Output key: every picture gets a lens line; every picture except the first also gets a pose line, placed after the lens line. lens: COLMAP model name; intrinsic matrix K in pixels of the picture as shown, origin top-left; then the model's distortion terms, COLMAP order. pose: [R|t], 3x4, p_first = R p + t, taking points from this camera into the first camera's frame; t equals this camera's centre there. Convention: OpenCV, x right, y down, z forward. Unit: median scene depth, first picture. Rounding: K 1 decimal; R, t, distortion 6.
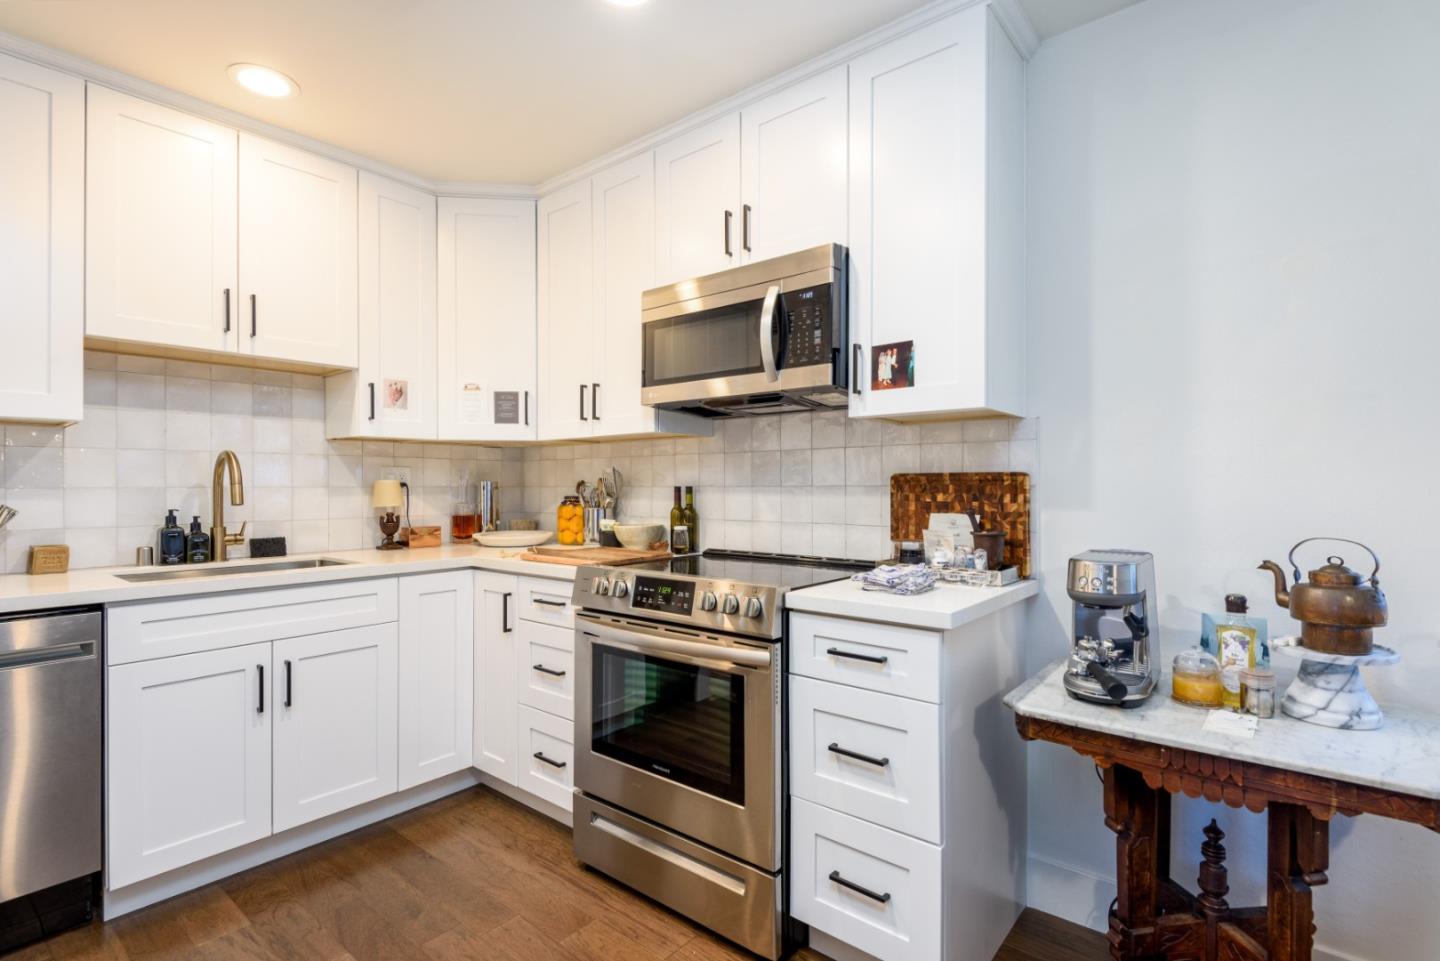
lens RADIAL K [[685.9, 0, 720.0], [0, 685.9, 480.5], [0, 0, 1]] dist [0.000425, -0.000544]
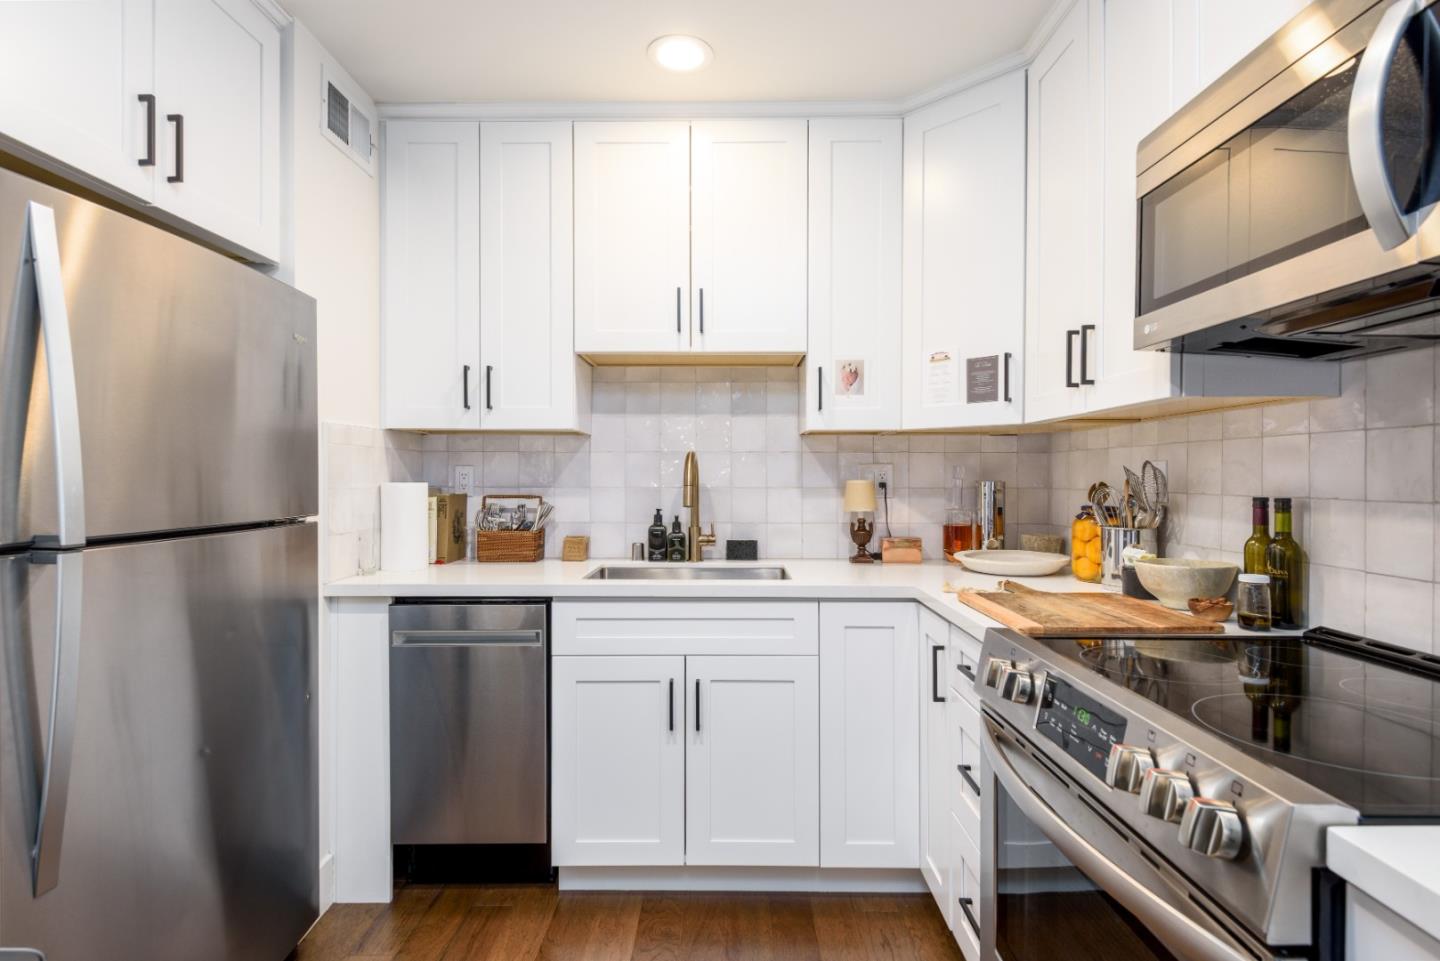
lens RADIAL K [[729.2, 0, 720.0], [0, 729.2, 480.5], [0, 0, 1]] dist [0.049022, -0.058716]
pose [[0.631626, 0.006384, -0.775247, 0.117689], [0.002903, 0.999940, 0.010600, -0.011513], [0.775268, -0.008946, 0.631570, 0.333620]]
